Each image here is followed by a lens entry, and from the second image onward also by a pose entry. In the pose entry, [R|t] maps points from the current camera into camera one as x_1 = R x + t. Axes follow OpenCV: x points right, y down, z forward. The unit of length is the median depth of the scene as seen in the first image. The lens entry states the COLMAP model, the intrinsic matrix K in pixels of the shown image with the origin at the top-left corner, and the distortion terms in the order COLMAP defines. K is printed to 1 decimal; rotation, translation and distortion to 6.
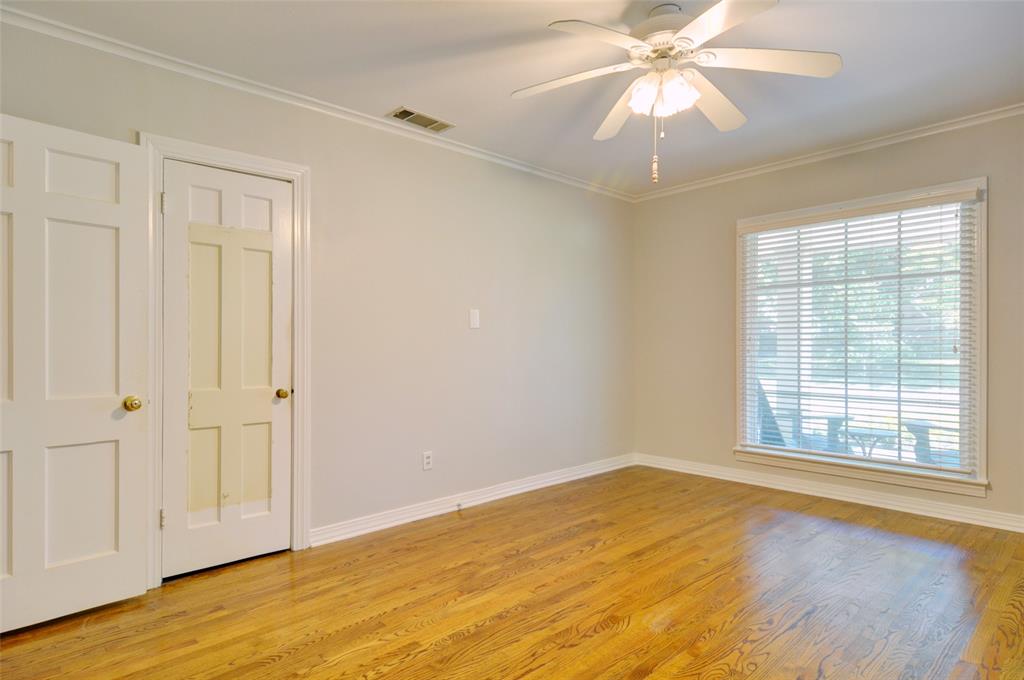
lens RADIAL K [[559.7, 0, 506.9], [0, 559.7, 347.7], [0, 0, 1]] dist [0.011191, -0.001360]
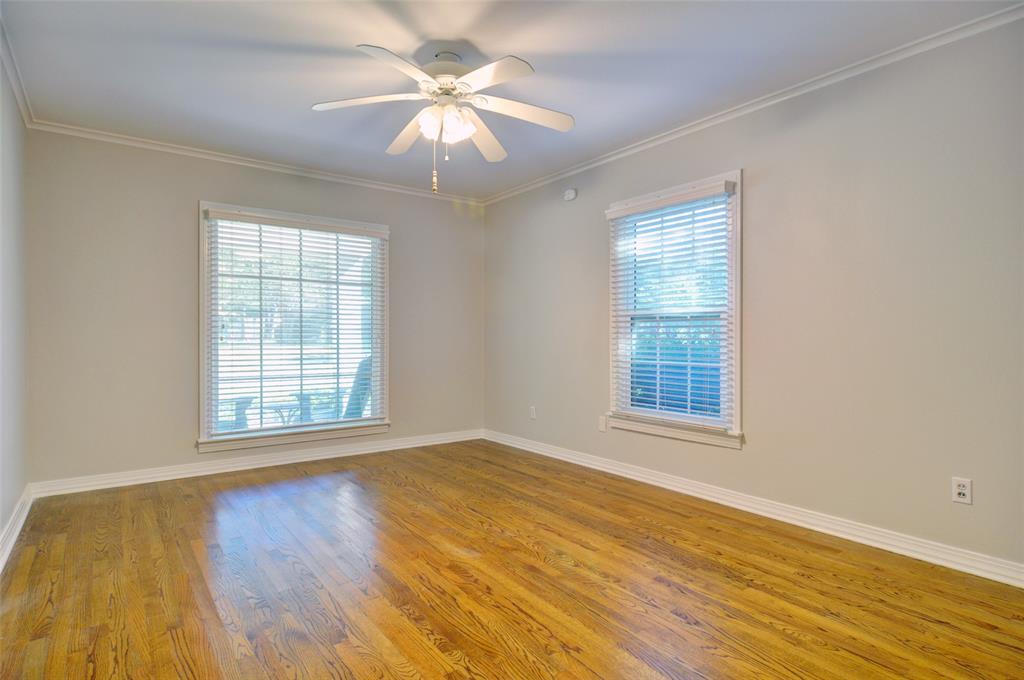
lens RADIAL K [[539.8, 0, 512.0], [0, 539.8, 340.0], [0, 0, 1]] dist [0.007918, -0.002500]
pose [[0.108006, -0.002747, 0.994146, -0.664665], [-0.000273, 0.999996, 0.002793, 0.008929], [-0.994150, -0.000573, 0.108005, 0.558614]]
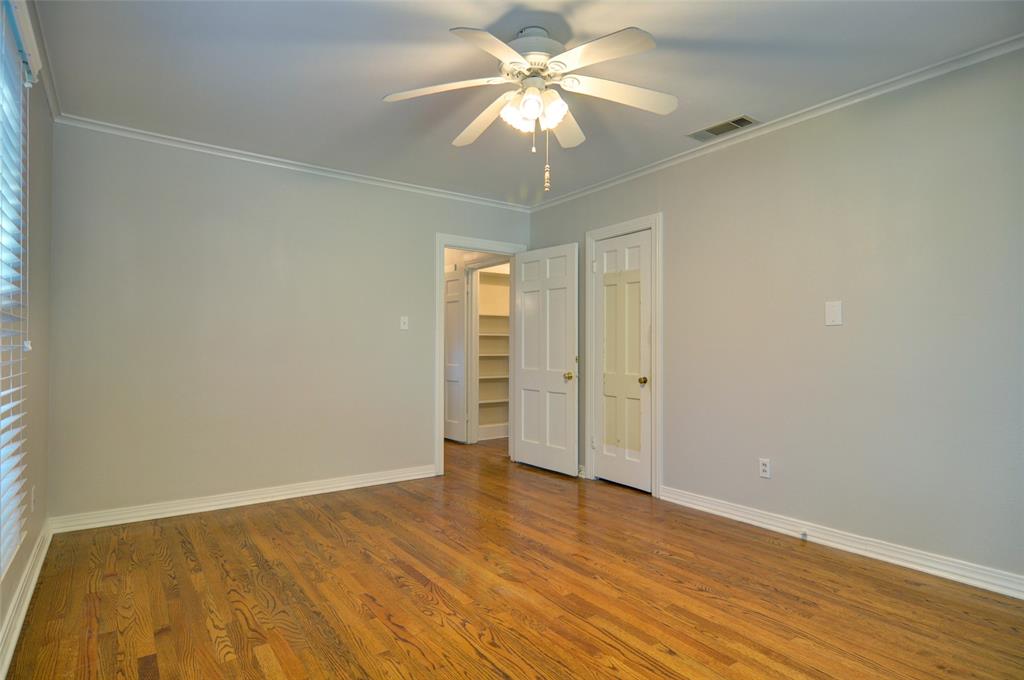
lens RADIAL K [[539.8, 0, 512.0], [0, 539.8, 340.0], [0, 0, 1]] dist [0.007918, -0.002500]
pose [[-0.120154, -0.009050, -0.992714, 0.986578], [-0.002521, 0.999958, -0.008811, -0.007022], [0.992752, 0.001444, -0.120171, 0.824996]]
